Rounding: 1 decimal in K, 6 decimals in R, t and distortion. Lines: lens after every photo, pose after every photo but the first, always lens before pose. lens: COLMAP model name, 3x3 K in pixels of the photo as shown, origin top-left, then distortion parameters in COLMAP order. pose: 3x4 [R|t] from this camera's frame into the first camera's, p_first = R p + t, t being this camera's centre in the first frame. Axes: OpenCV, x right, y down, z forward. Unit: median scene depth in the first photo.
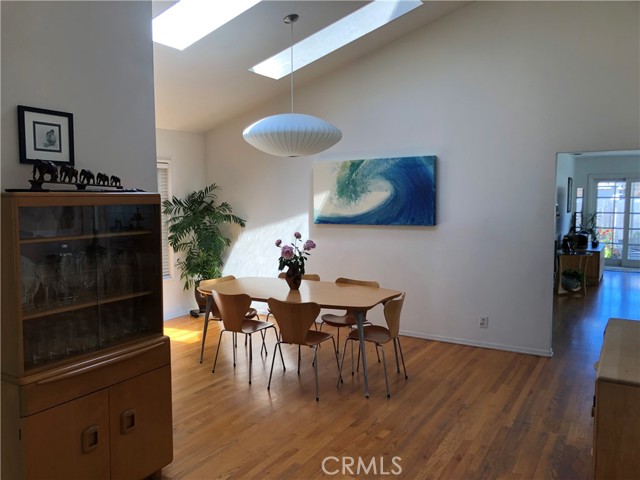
lens RADIAL K [[518.4, 0, 313.1], [0, 518.4, 230.3], [0, 0, 1]] dist [0.072491, -0.142407]
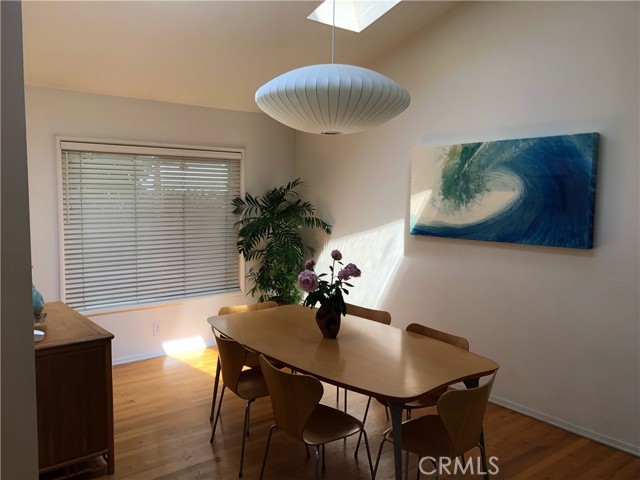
lens RADIAL K [[518.4, 0, 313.1], [0, 518.4, 230.3], [0, 0, 1]] dist [0.072491, -0.142407]
pose [[0.939329, 0.044568, -0.340109, 0.125297], [-0.045452, 0.998952, 0.005372, -0.017282], [0.339992, 0.010412, 0.940371, 0.294905]]
